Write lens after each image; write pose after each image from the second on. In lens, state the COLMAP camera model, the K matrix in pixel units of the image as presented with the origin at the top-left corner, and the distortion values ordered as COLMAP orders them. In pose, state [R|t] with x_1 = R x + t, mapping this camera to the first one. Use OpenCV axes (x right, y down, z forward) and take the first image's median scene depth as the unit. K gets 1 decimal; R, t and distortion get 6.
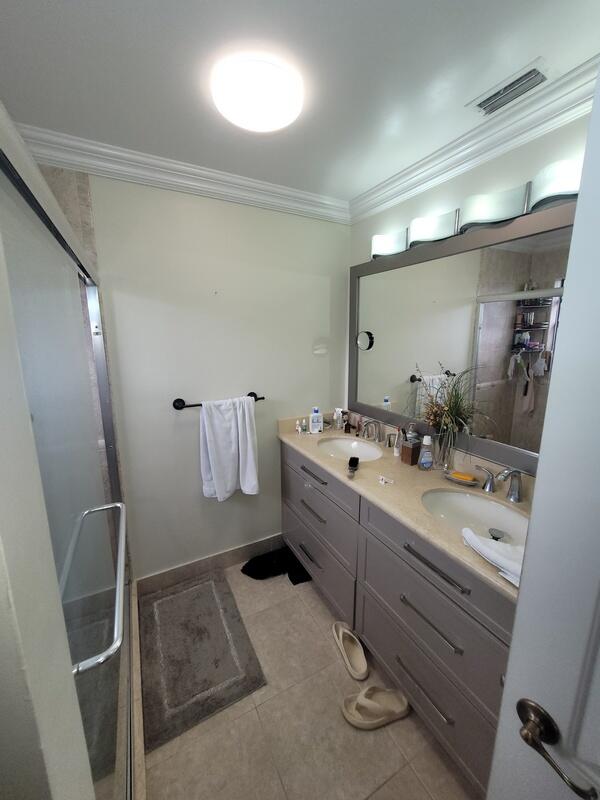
lens RADIAL K [[313.9, 0, 299.1], [0, 313.9, 393.9], [0, 0, 1]] dist [0.001489, -0.000578]
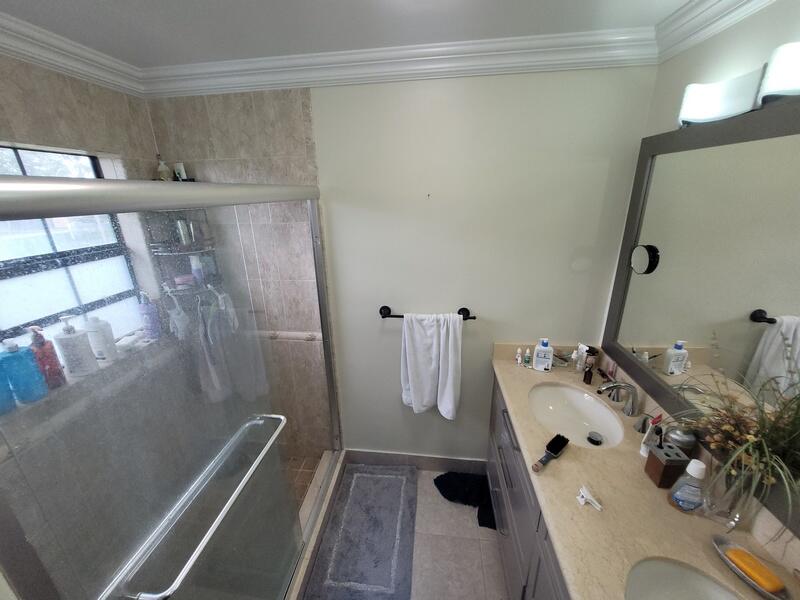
lens RADIAL K [[313.9, 0, 395.3], [0, 313.9, 300.6], [0, 0, 1]] dist [0.001489, -0.000578]
pose [[0.819398, 0.171935, -0.546833, 0.176824], [-0.086736, 0.980162, 0.178213, -0.174447], [0.566626, -0.098598, 0.818055, 0.194613]]
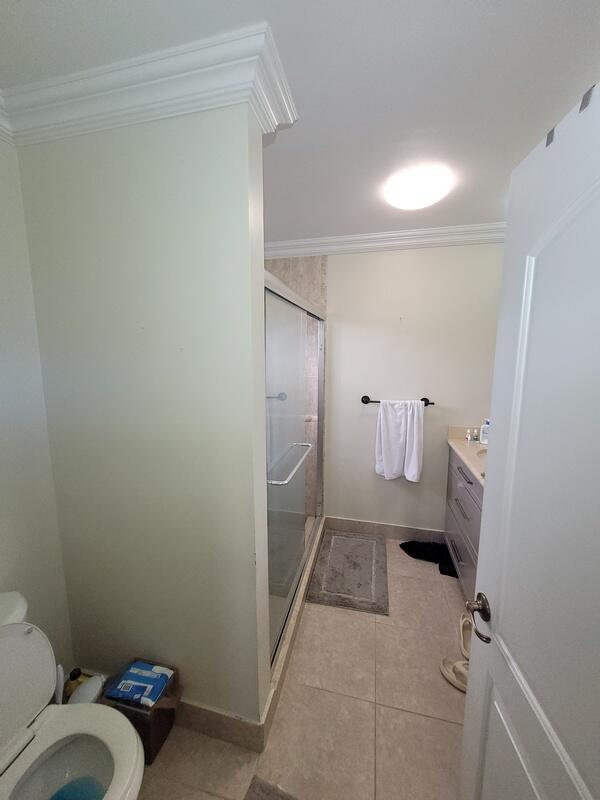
lens RADIAL K [[313.9, 0, 299.1], [0, 313.9, 393.9], [0, 0, 1]] dist [0.001489, -0.000578]
pose [[0.746448, 0.088960, -0.659471, 0.297048], [-0.124783, 0.992156, -0.007404, 0.051441], [0.653639, 0.087817, 0.751694, -0.224600]]
